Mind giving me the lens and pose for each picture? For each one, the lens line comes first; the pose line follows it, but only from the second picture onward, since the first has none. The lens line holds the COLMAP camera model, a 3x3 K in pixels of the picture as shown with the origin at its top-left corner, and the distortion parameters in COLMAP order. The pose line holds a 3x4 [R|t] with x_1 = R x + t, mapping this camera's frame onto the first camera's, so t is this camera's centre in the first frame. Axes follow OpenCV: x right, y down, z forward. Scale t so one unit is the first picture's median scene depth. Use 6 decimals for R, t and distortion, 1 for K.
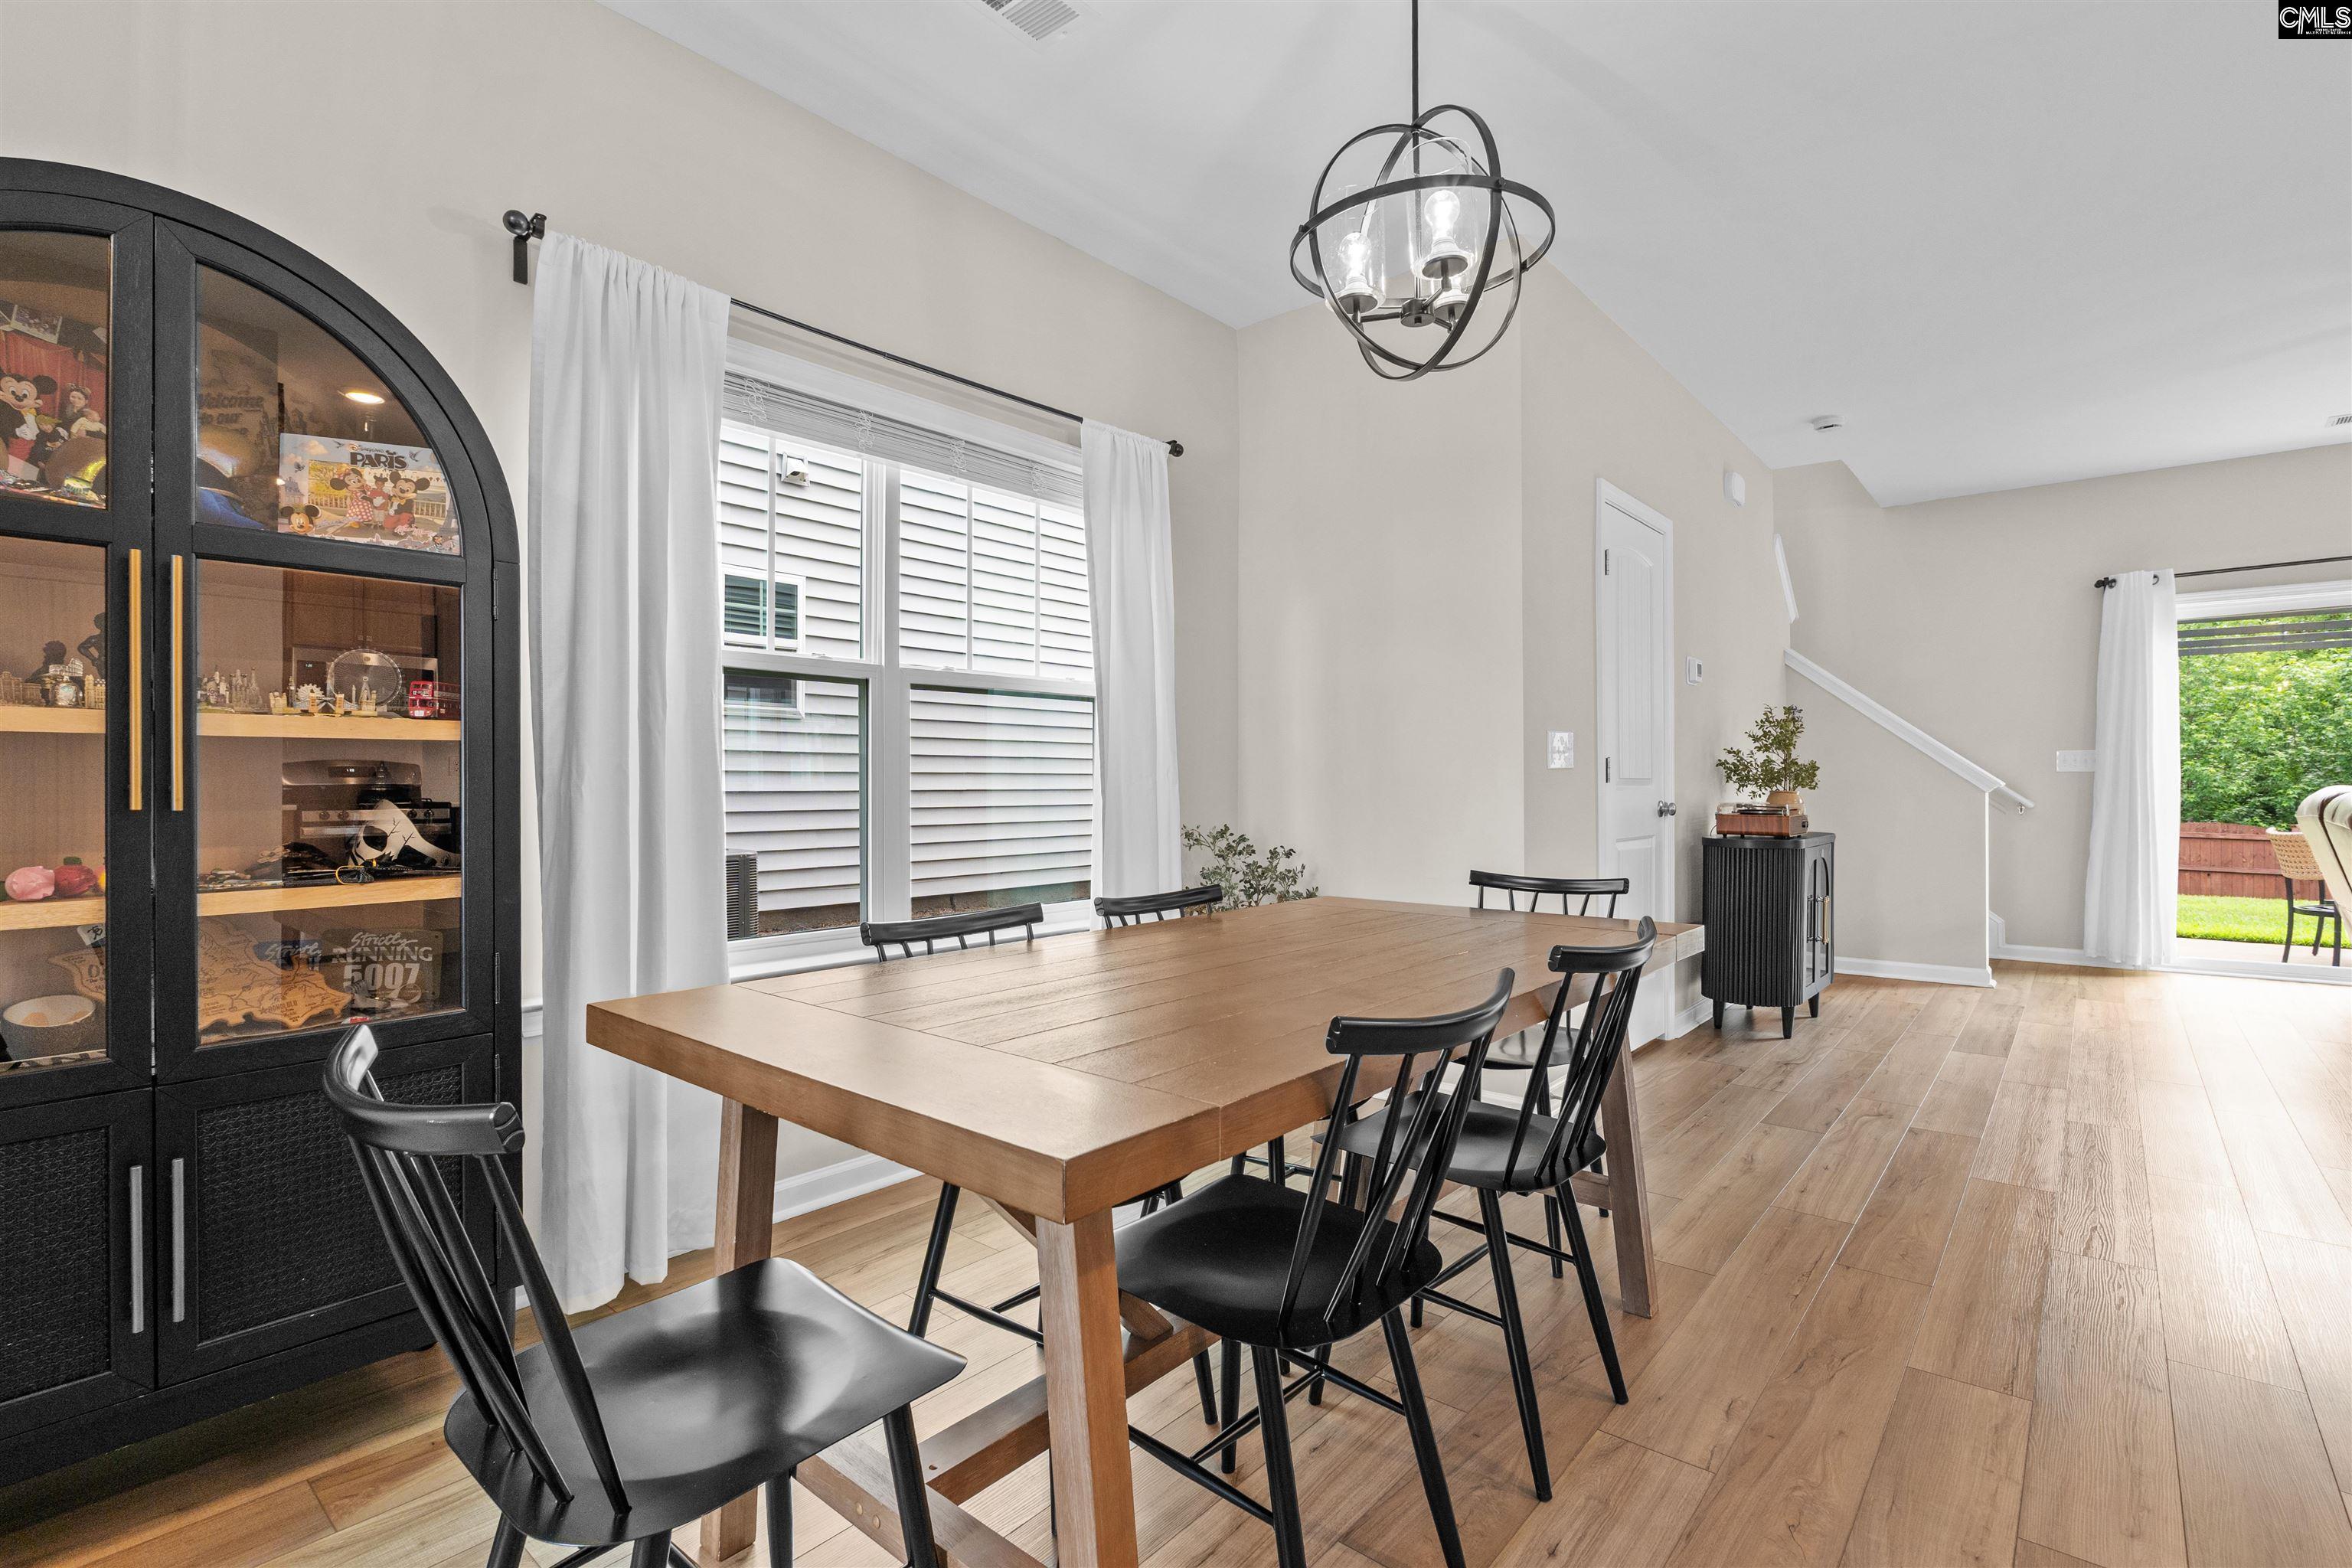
lens RADIAL K [[1082.6, 0, 1170.3], [0, 1082.6, 779.8], [0, 0, 1]] dist [-0.014190, -0.000400]
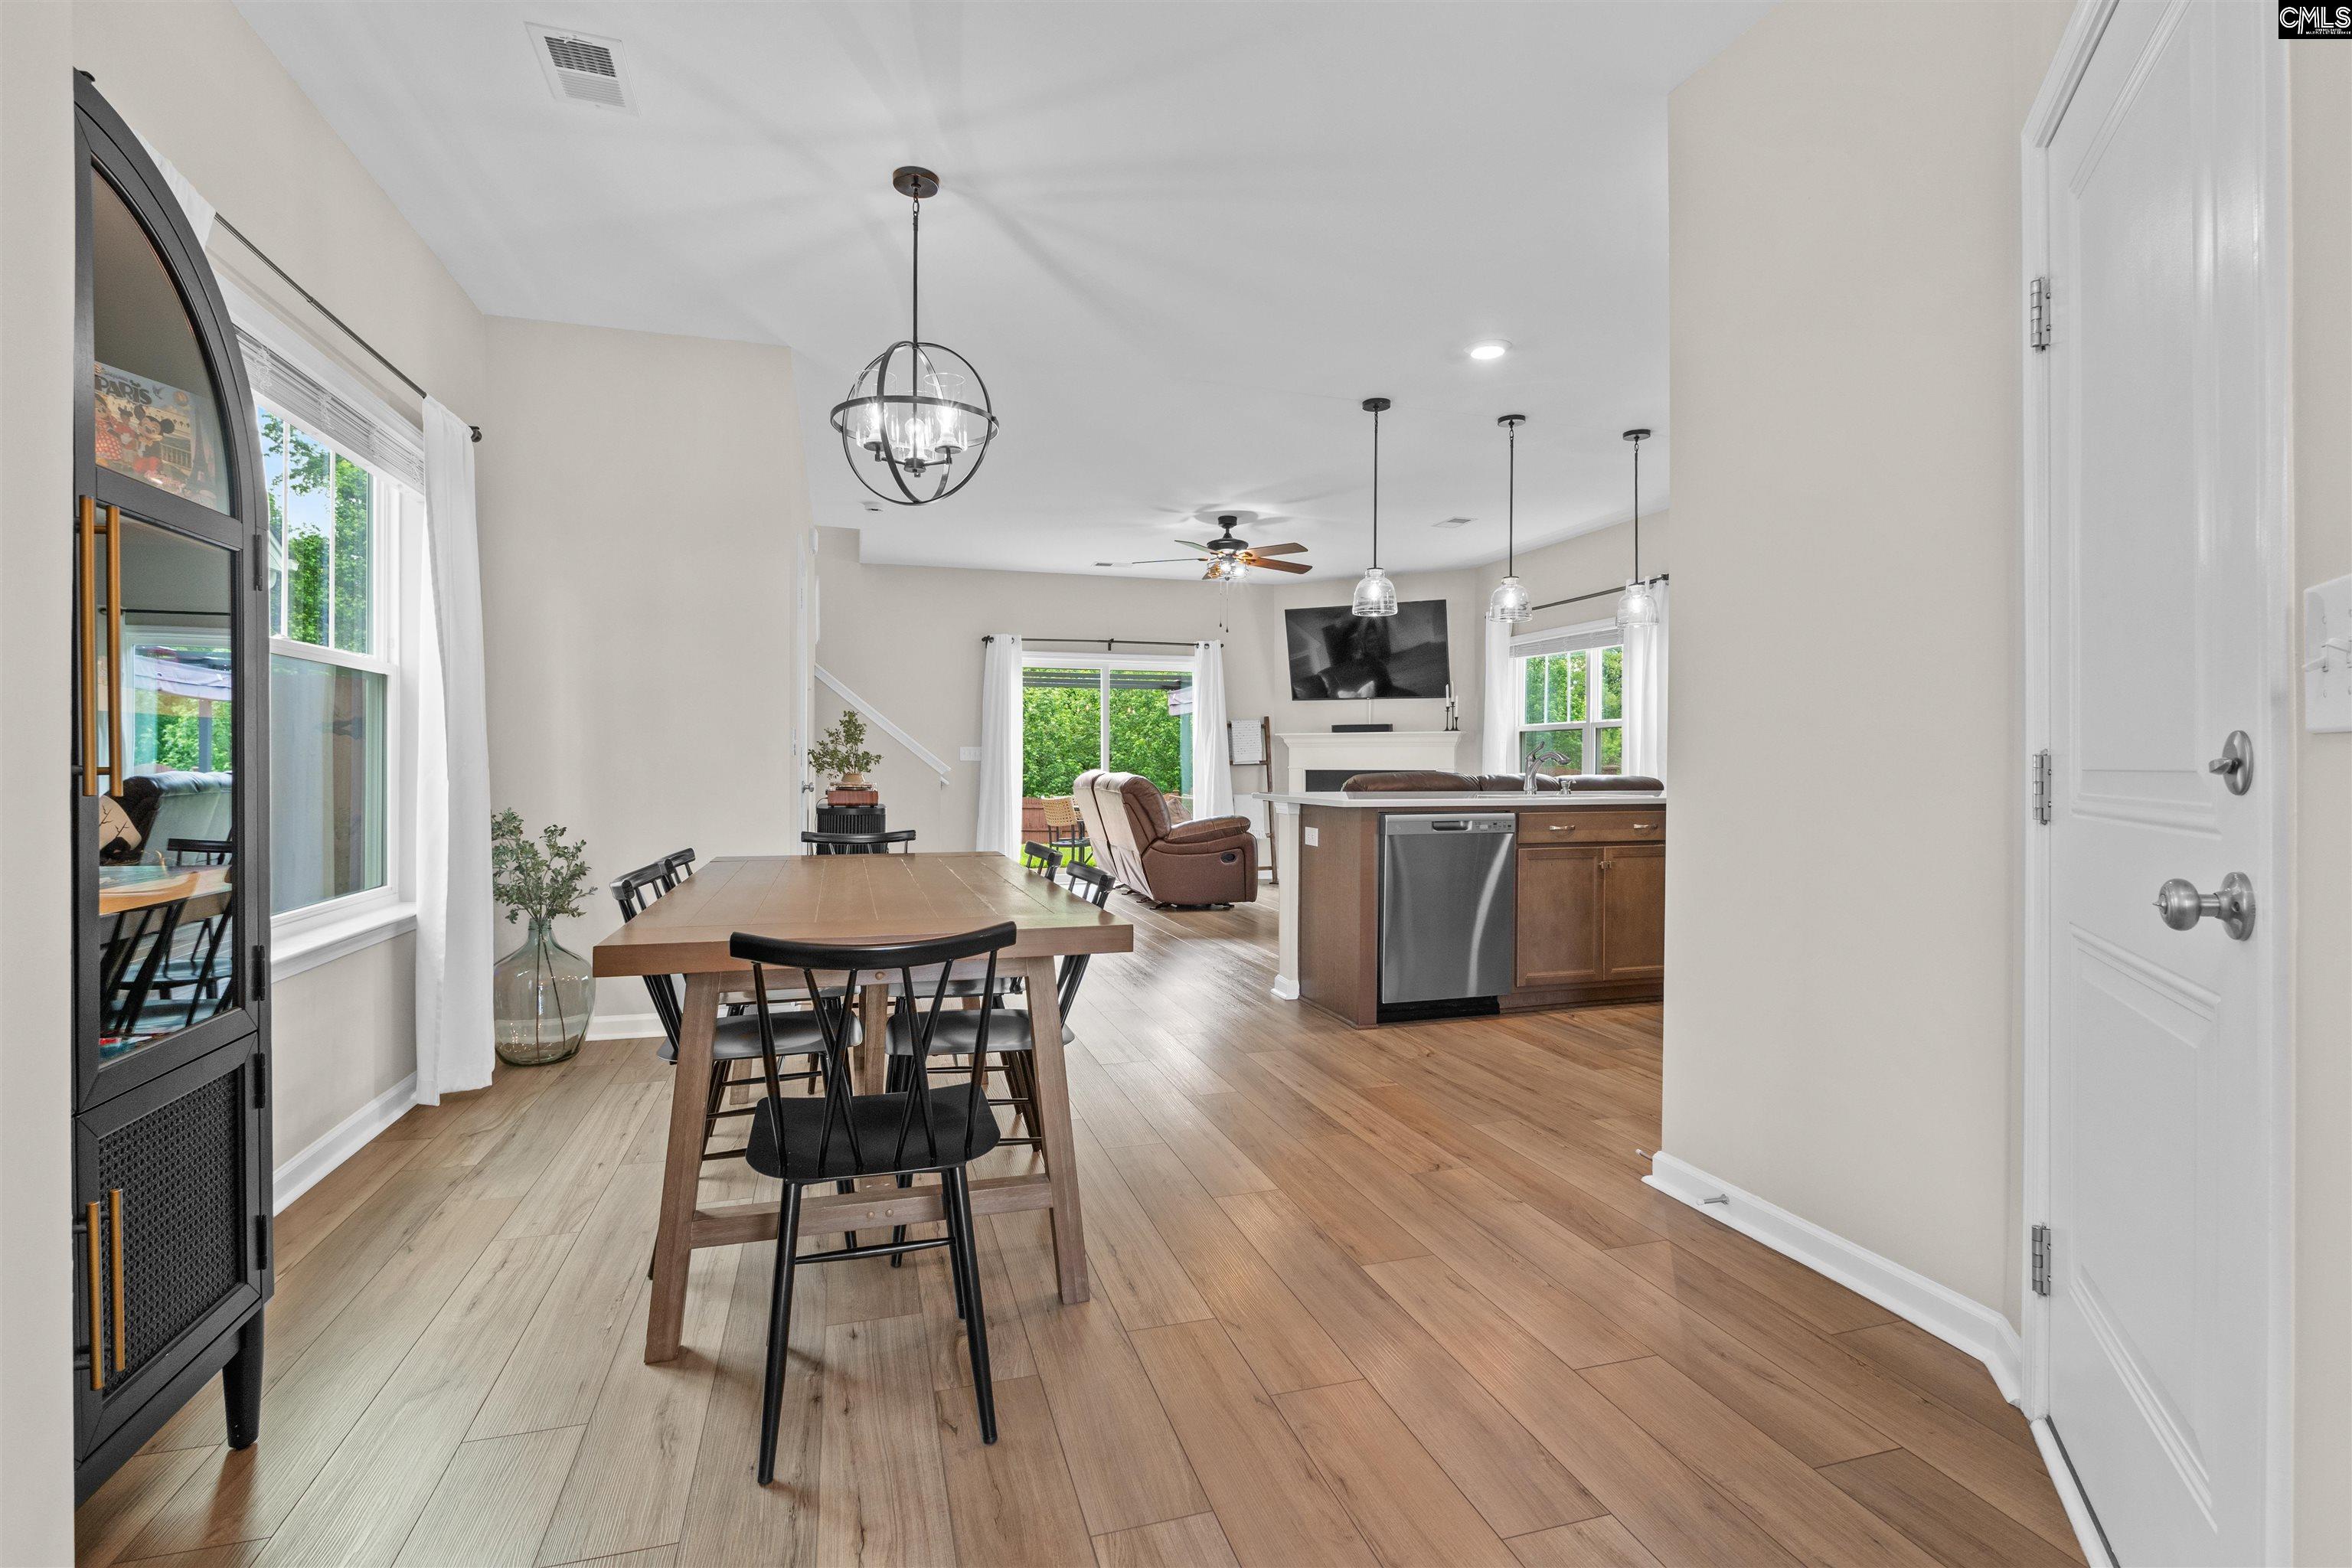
lens RADIAL K [[1082.6, 0, 1170.3], [0, 1082.6, 779.8], [0, 0, 1]] dist [-0.014190, -0.000400]
pose [[0.534241, -0.006802, 0.845305, -0.500863], [-0.004998, 0.999925, 0.011205, 0.001274], [-0.845318, -0.010211, 0.534166, -0.086660]]
